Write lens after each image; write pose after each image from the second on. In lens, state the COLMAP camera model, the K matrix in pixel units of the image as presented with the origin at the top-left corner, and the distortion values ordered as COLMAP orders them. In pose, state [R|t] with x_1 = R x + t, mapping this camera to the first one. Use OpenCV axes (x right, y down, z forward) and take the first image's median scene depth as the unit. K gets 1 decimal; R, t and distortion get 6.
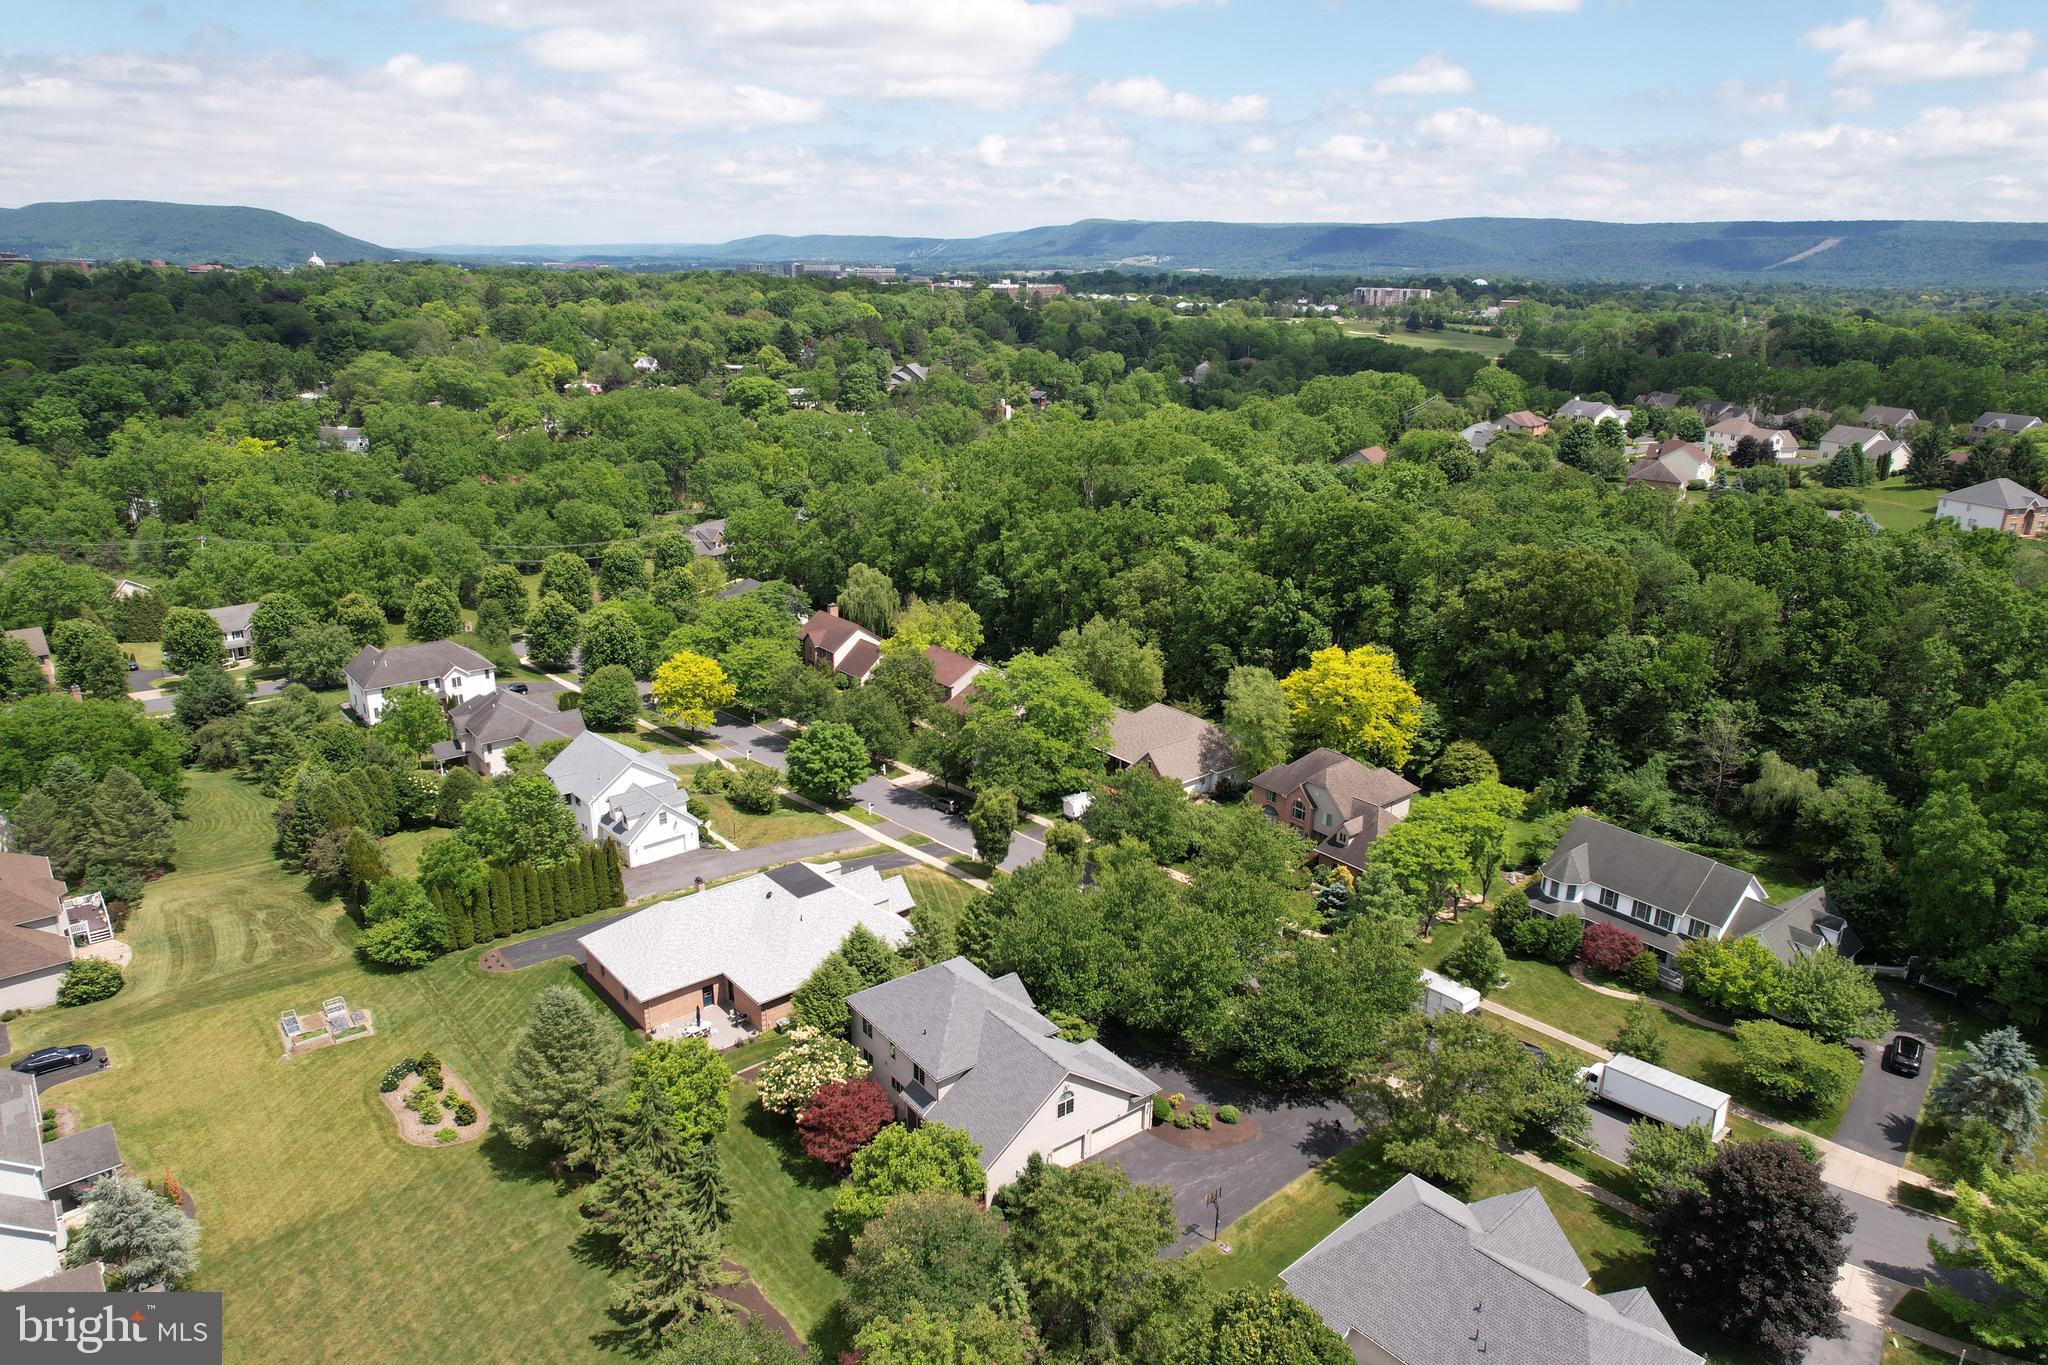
lens RADIAL K [[1312.9, 0, 1024.0], [0, 1312.9, 682.5], [0, 0, 1]] dist [-0.072150, 0.070660]
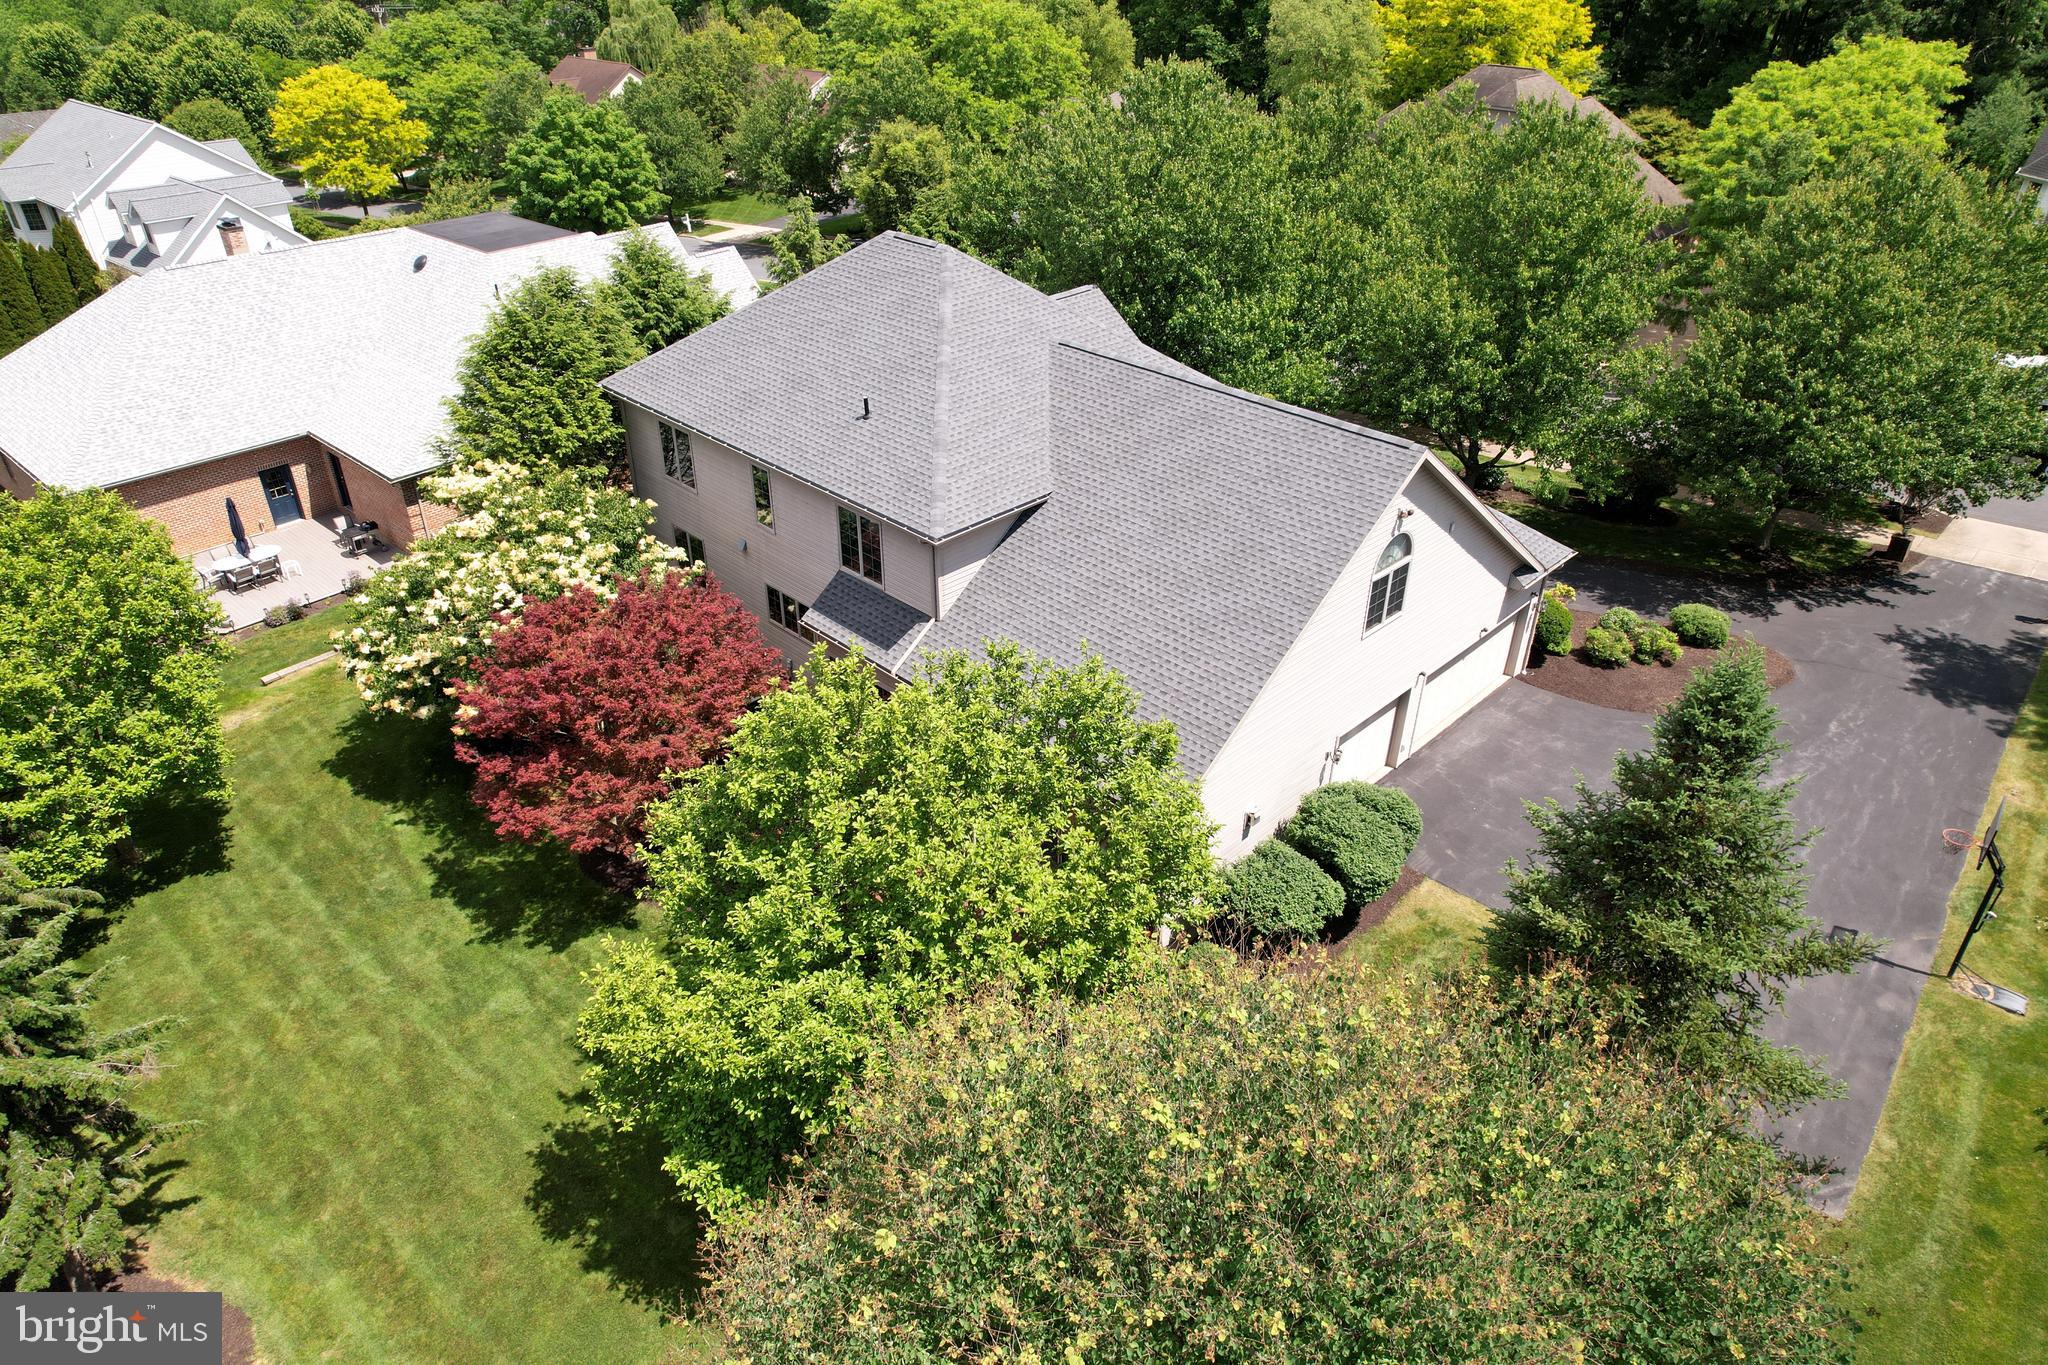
lens RADIAL K [[1312.9, 0, 1024.0], [0, 1312.9, 682.5], [0, 0, 1]] dist [-0.072150, 0.070660]
pose [[0.989632, -0.081704, 0.118125, -0.062493], [0.051721, 0.969985, 0.237602, 0.200342], [-0.133992, -0.229029, 0.964153, 0.534314]]
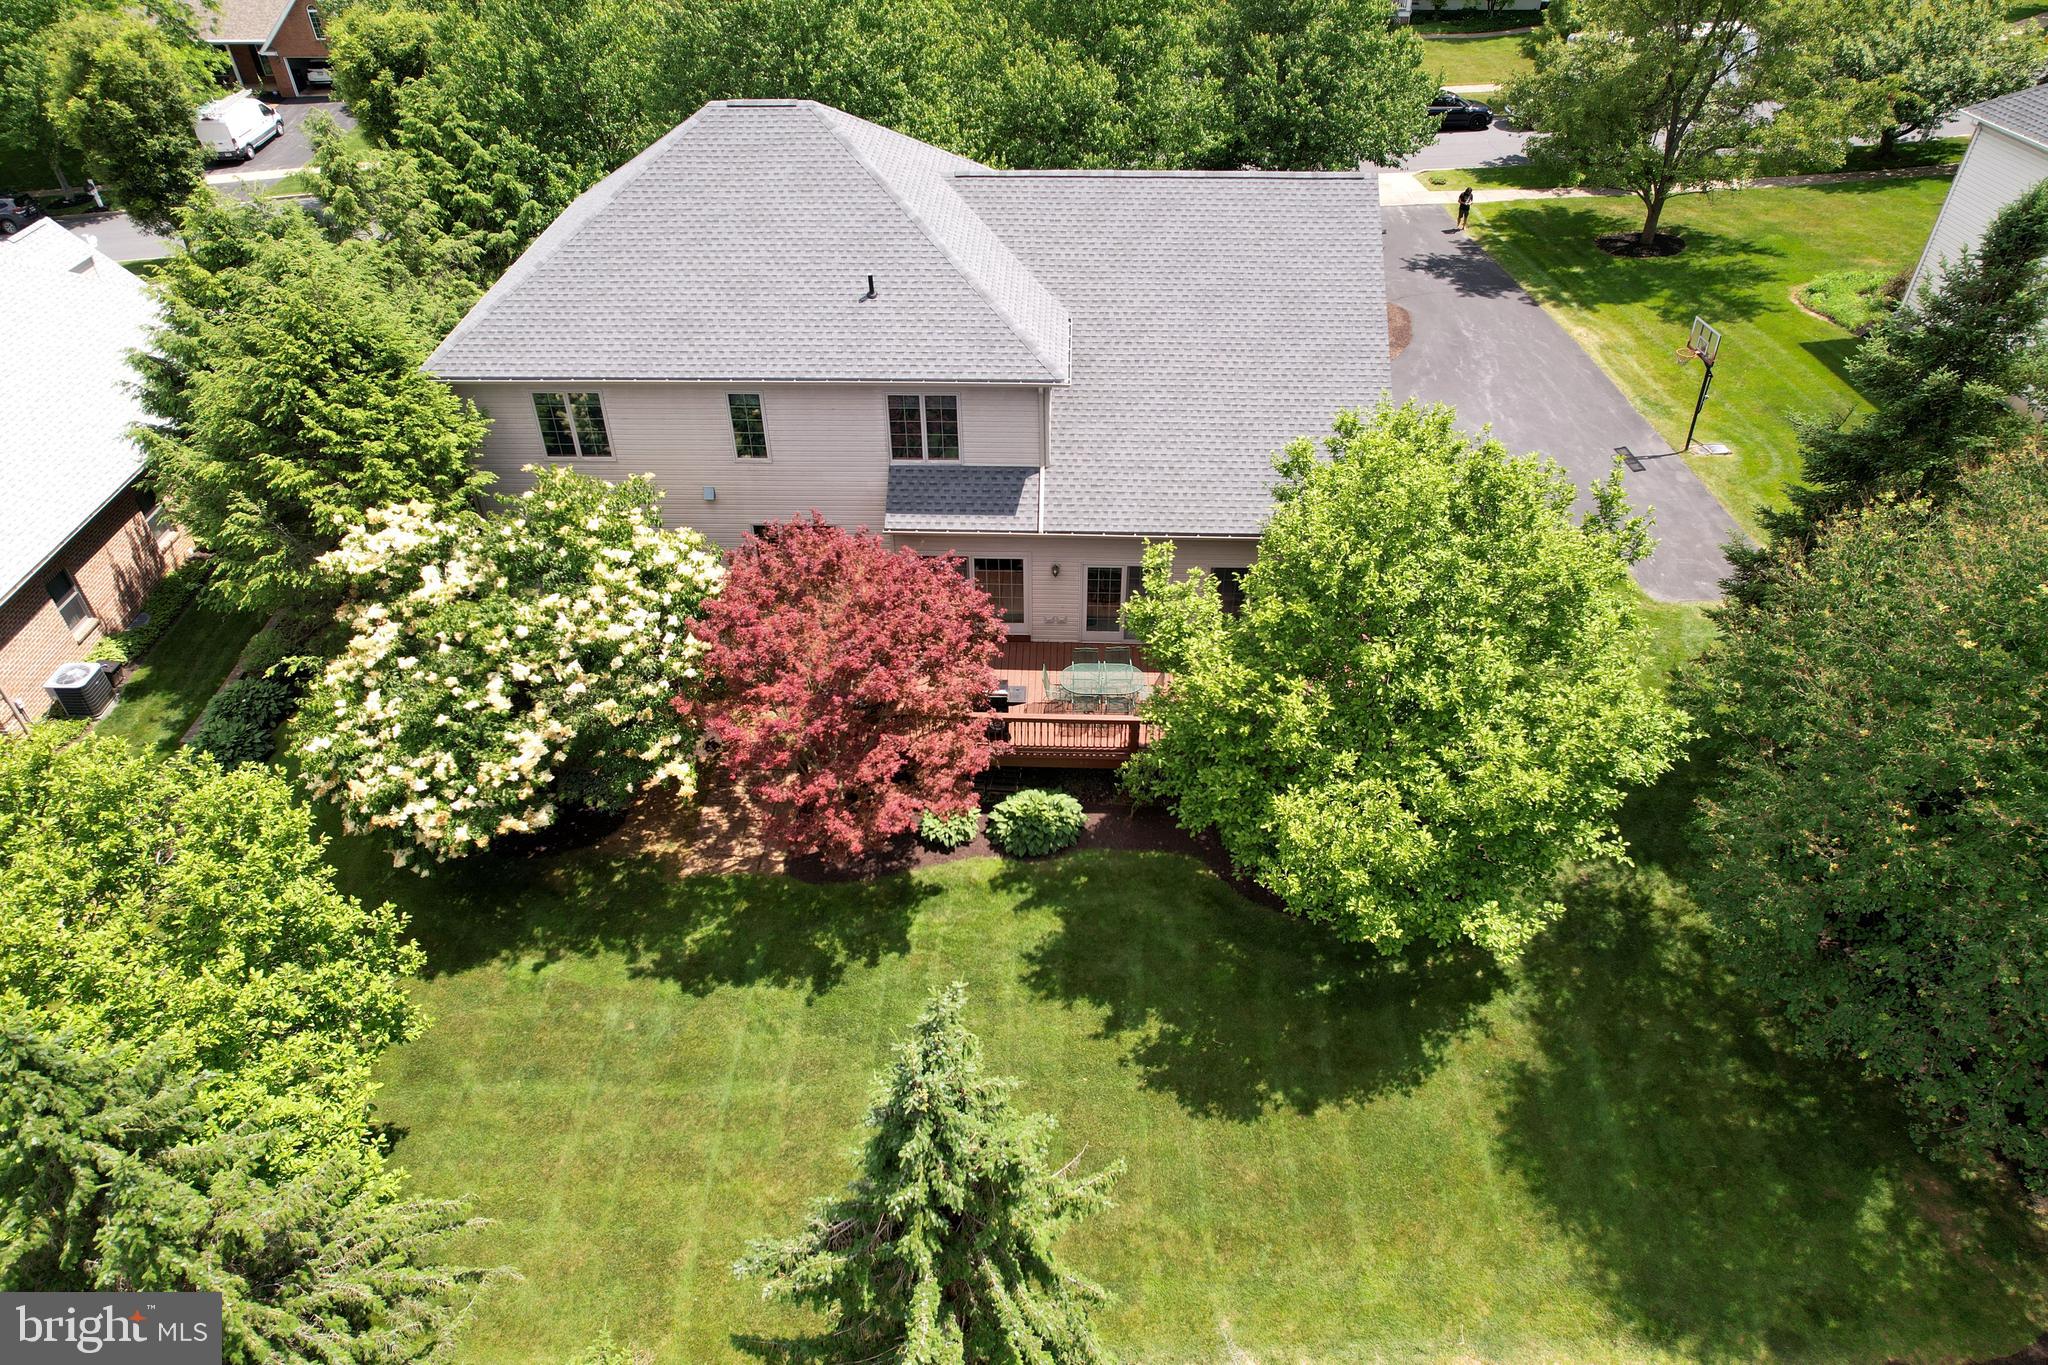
lens RADIAL K [[1318.7, 0, 1024.0], [0, 1318.7, 682.5], [0, 0, 1]] dist [-0.061276, 0.060348]
pose [[0.630163, -0.494917, 0.598291, -0.203832], [0.258028, 0.860222, 0.439818, 0.174587], [-0.732336, -0.122781, 0.669782, 0.602866]]
